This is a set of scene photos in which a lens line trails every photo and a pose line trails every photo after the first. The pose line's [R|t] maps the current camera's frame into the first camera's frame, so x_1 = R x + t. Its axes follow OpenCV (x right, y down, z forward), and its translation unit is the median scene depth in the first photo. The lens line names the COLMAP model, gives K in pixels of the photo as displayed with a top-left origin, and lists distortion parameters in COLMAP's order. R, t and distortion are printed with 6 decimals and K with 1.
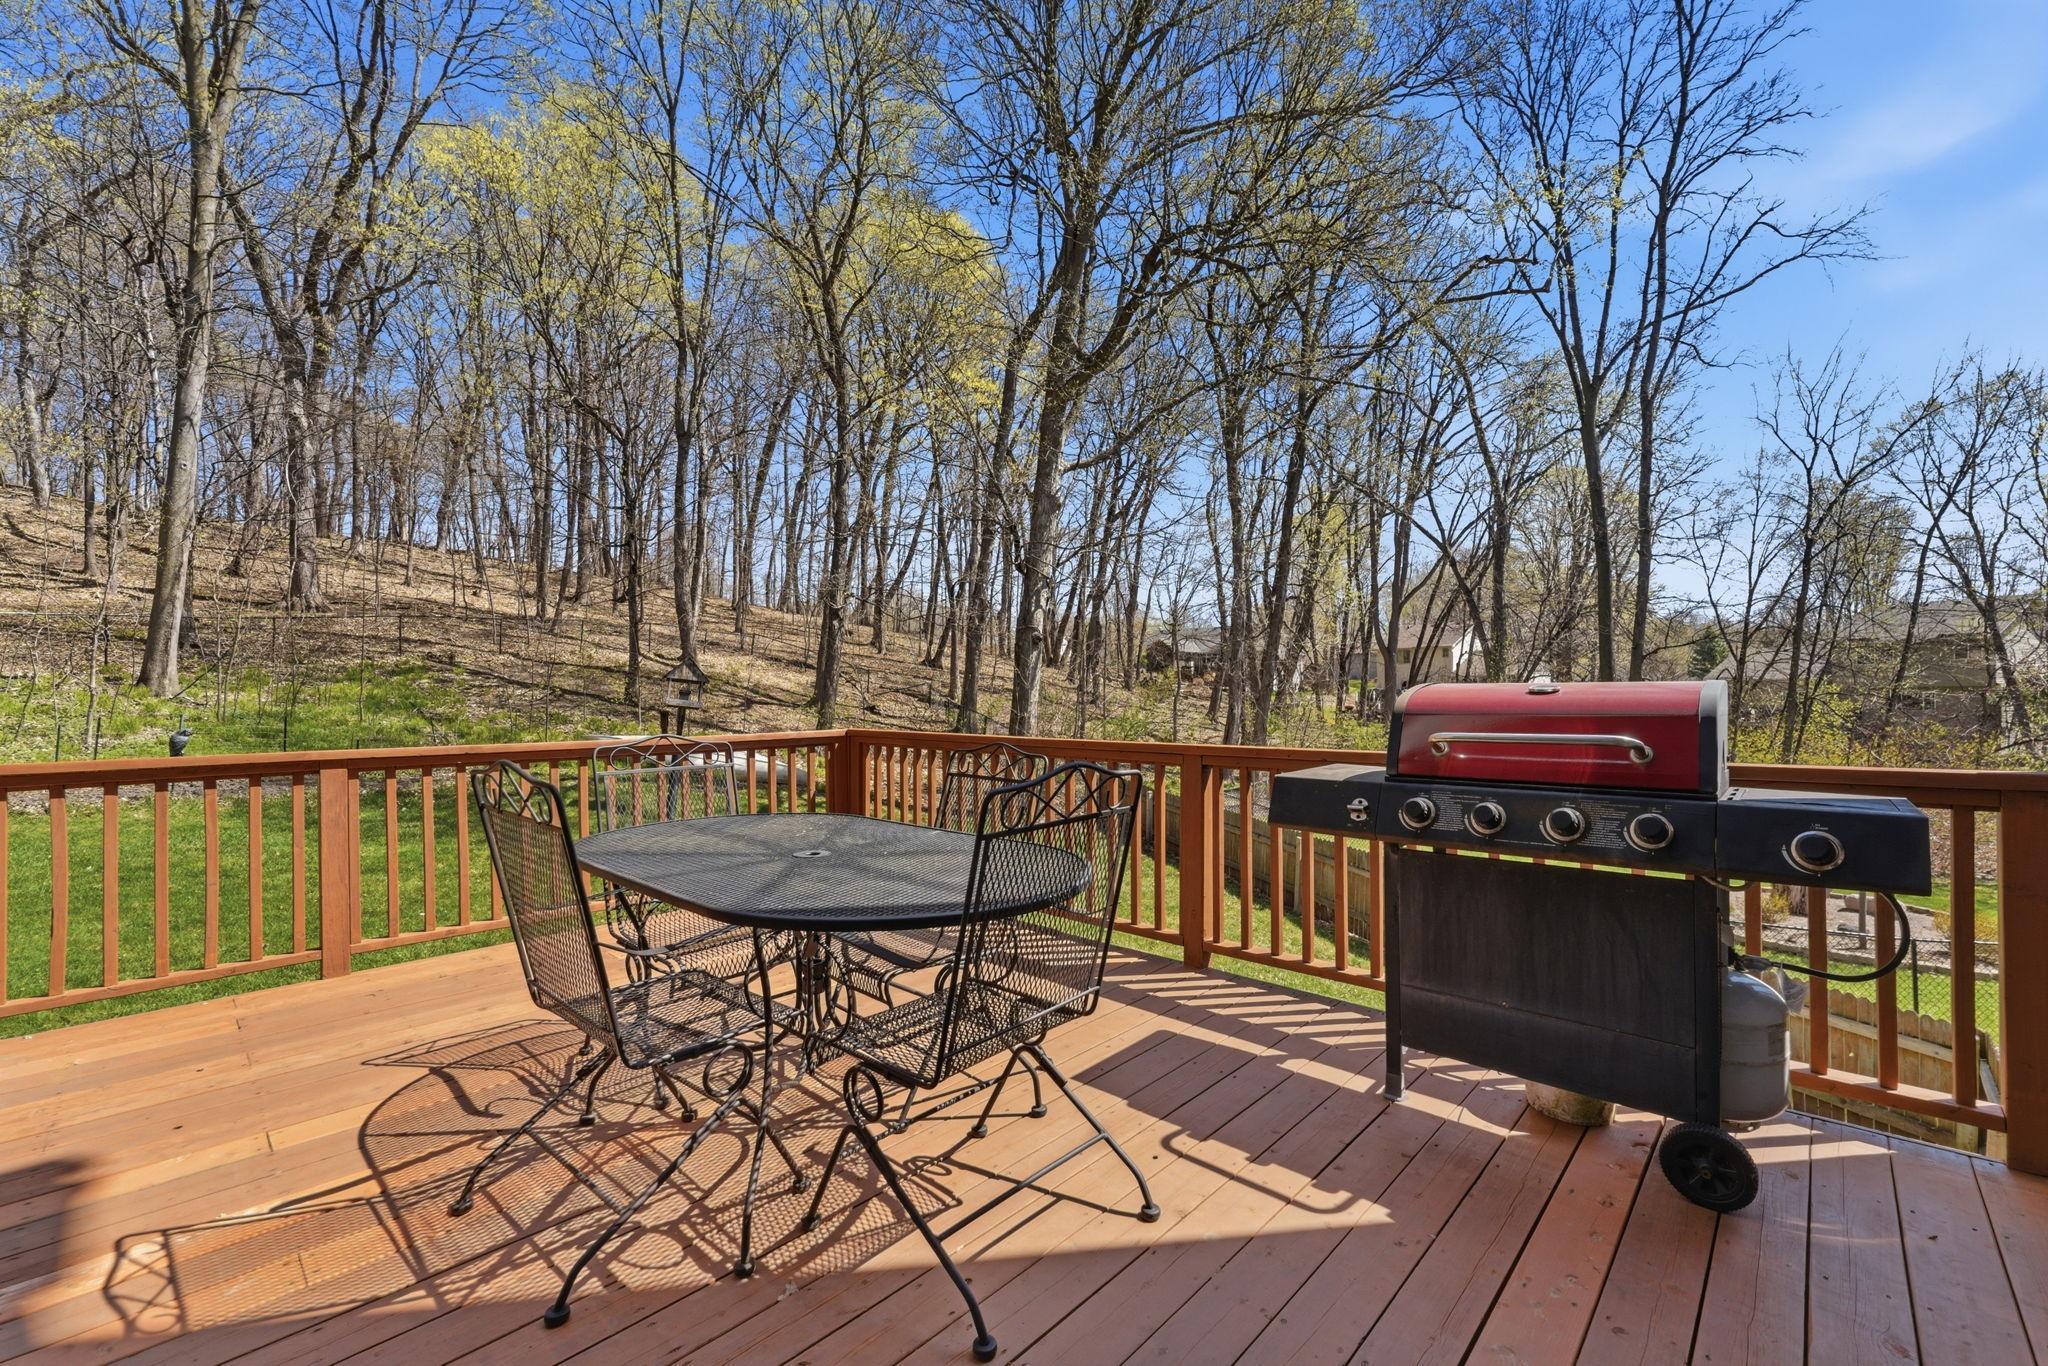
lens RADIAL K [[834.4, 0, 1060.6], [0, 834.4, 698.4], [0, 0, 1]] dist [-0.001169, 0.000680]
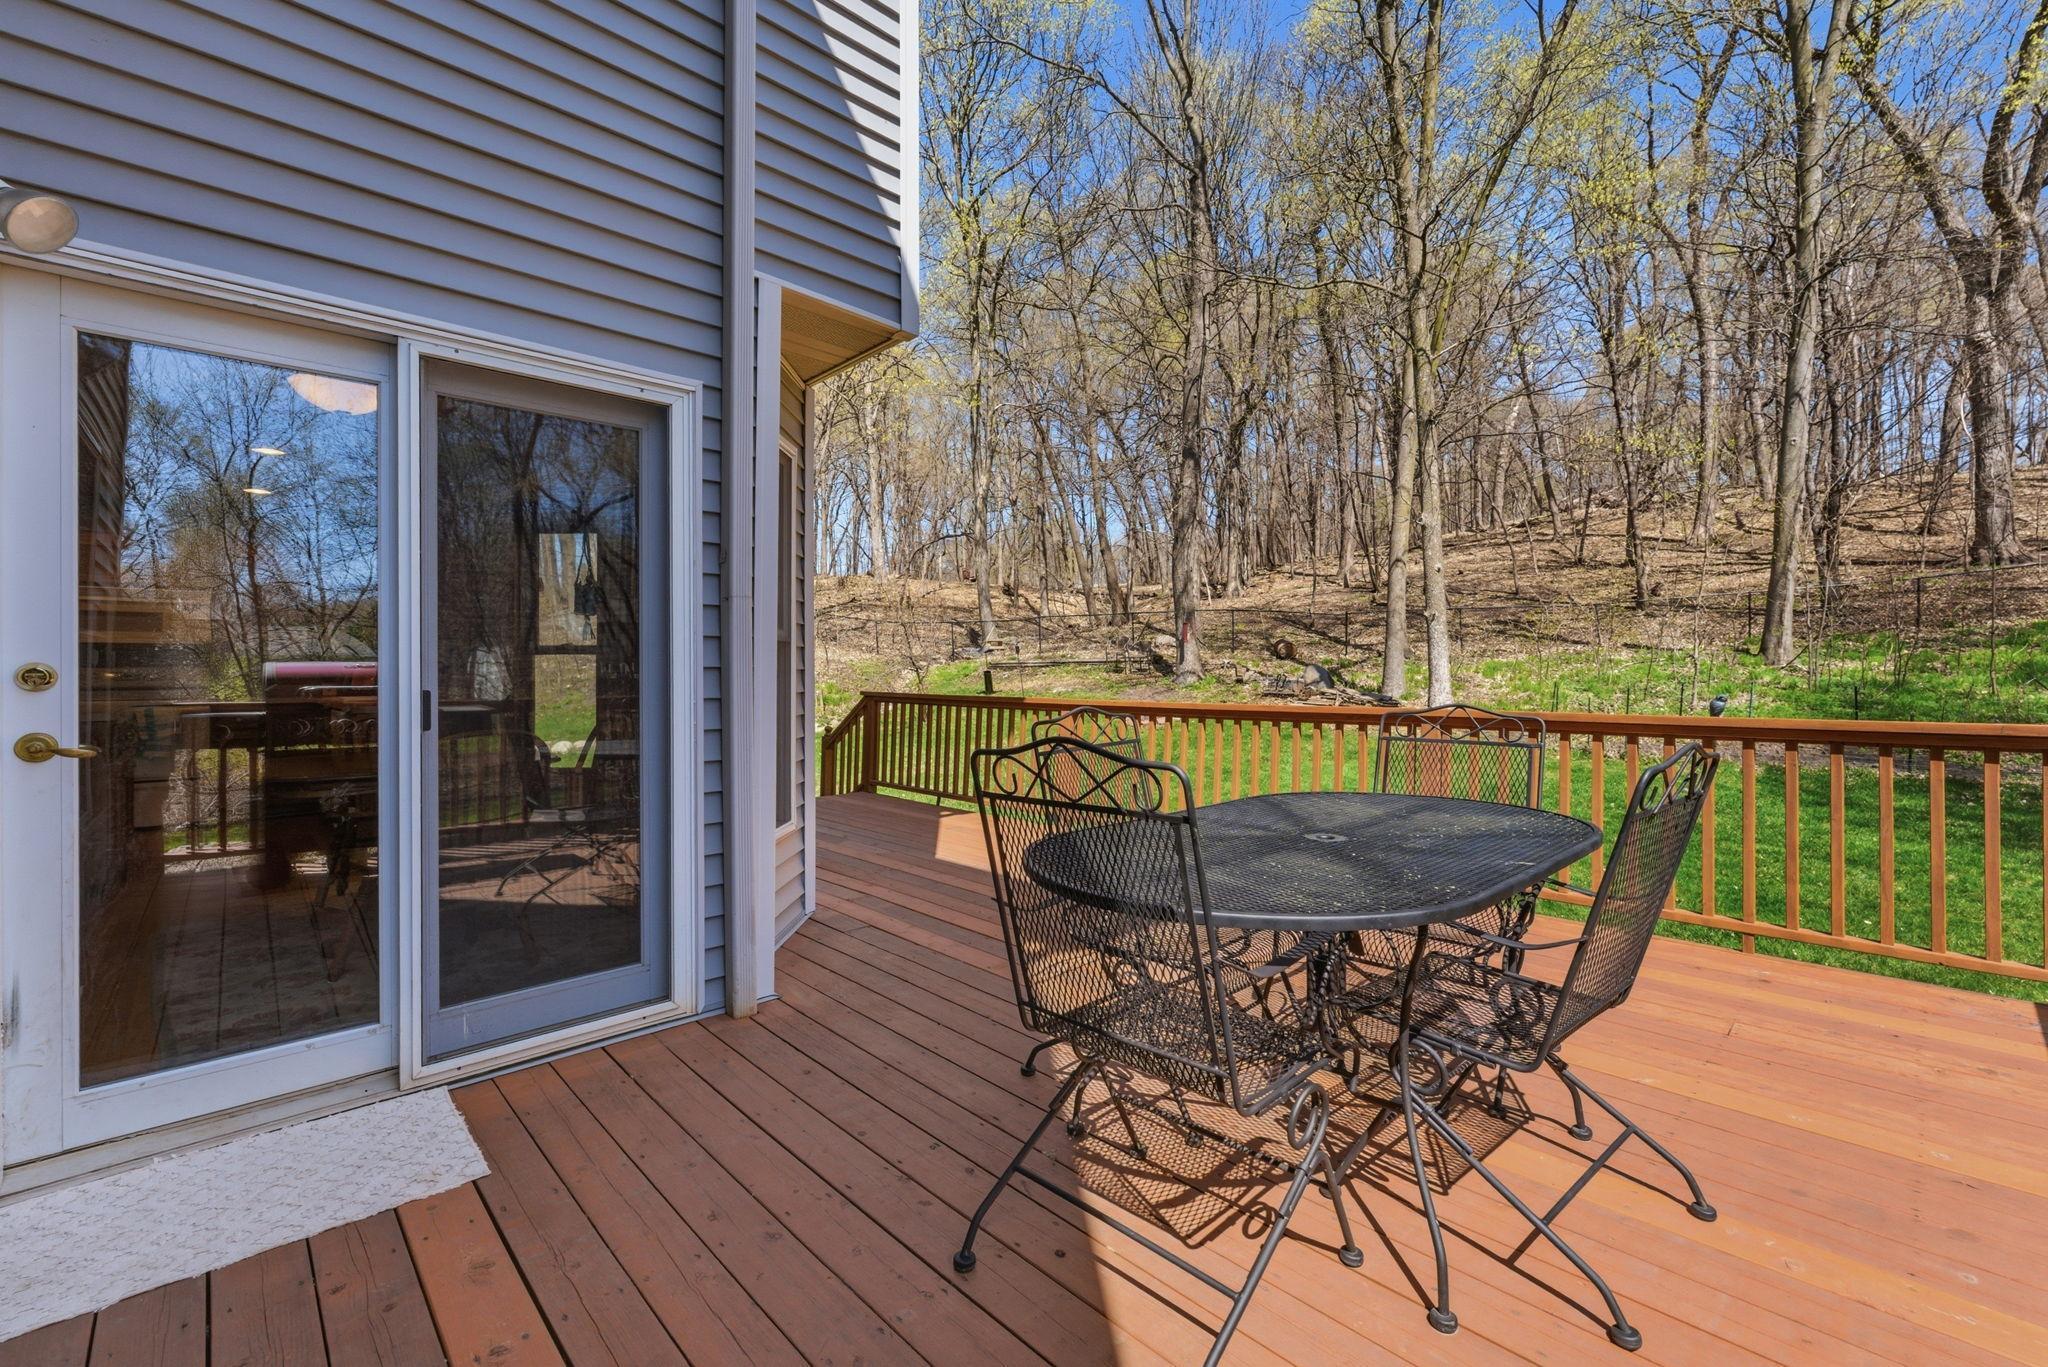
lens RADIAL K [[890.4, 0, 1035.1], [0, 890.4, 679.1], [0, 0, 1]] dist [-0.001137, 0.000345]
pose [[-0.078321, 0.013221, -0.996840, 0.129622], [0.000843, 0.999913, 0.013195, 0.000034], [0.996928, 0.000193, -0.078326, 0.145519]]
